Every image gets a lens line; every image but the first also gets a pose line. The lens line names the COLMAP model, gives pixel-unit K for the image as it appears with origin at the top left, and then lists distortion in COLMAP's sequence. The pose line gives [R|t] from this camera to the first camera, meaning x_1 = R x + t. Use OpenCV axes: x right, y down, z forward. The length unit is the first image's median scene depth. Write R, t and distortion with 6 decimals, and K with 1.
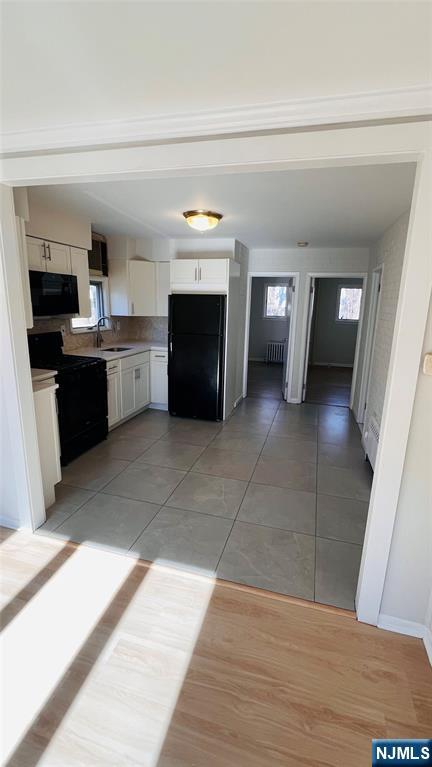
lens RADIAL K [[356.2, 0, 215.5], [0, 356.2, 385.9], [0, 0, 1]] dist [-0.003635, -0.000061]
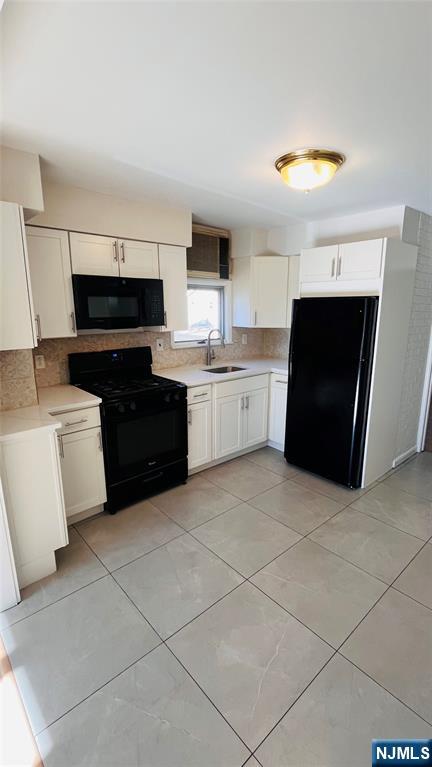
lens RADIAL K [[356.2, 0, 215.5], [0, 356.2, 385.9], [0, 0, 1]] dist [-0.003635, -0.000061]
pose [[0.844231, 0.095012, -0.527491, 0.135196], [-0.104520, 0.994452, 0.011840, -0.076928], [0.525689, 0.045138, 0.849478, 0.327829]]
